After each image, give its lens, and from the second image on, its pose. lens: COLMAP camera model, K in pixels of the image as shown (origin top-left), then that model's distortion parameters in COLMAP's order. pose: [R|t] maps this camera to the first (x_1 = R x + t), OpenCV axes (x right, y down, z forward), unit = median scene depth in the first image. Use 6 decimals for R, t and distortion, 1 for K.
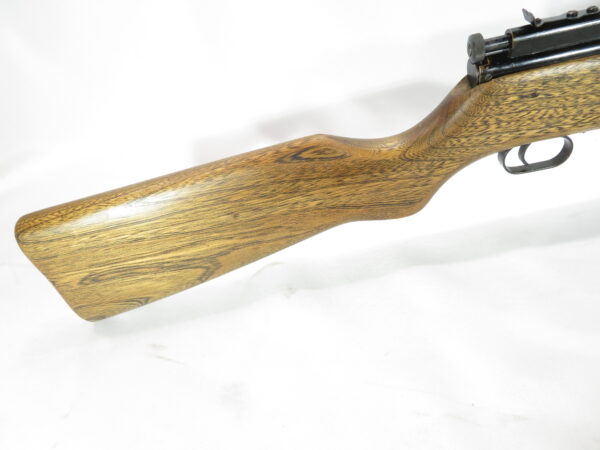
lens RADIAL K [[435.4, 0, 300.0], [0, 435.4, 225.0], [0, 0, 1]] dist [-0.003181, 0.004114]
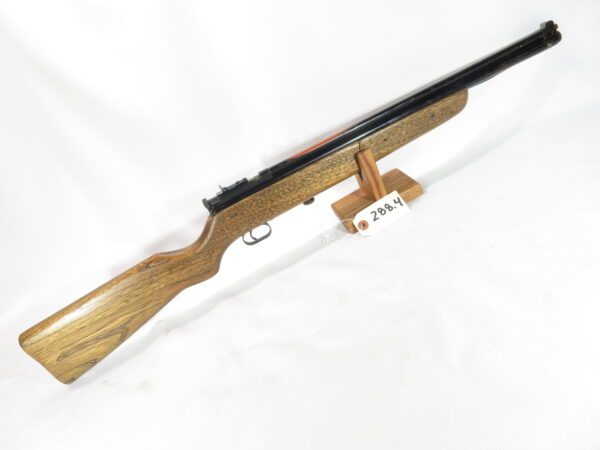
lens RADIAL K [[435.4, 0, 300.0], [0, 435.4, 225.0], [0, 0, 1]] dist [-0.003181, 0.004114]
pose [[0.953175, -0.273141, 0.129816, 0.459591], [0.292051, 0.942815, -0.160644, 0.204918], [-0.078514, 0.191034, 0.978438, -1.153067]]
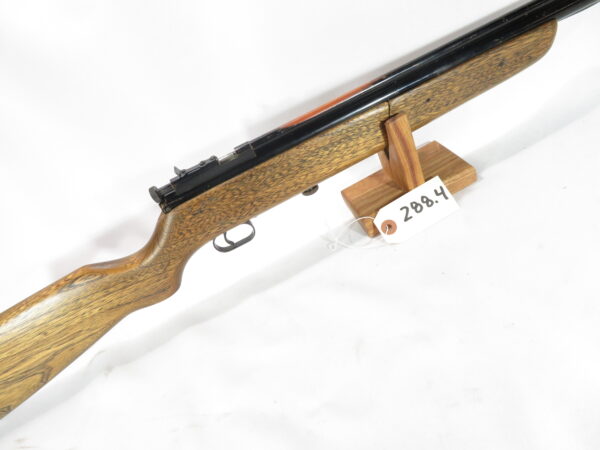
lens RADIAL K [[435.4, 0, 300.0], [0, 435.4, 225.0], [0, 0, 1]] dist [-0.003181, 0.004114]
pose [[0.957482, -0.269368, 0.103294, 0.595421], [0.276757, 0.958721, -0.065260, -0.038008], [-0.081451, 0.091073, 0.992508, -0.521393]]
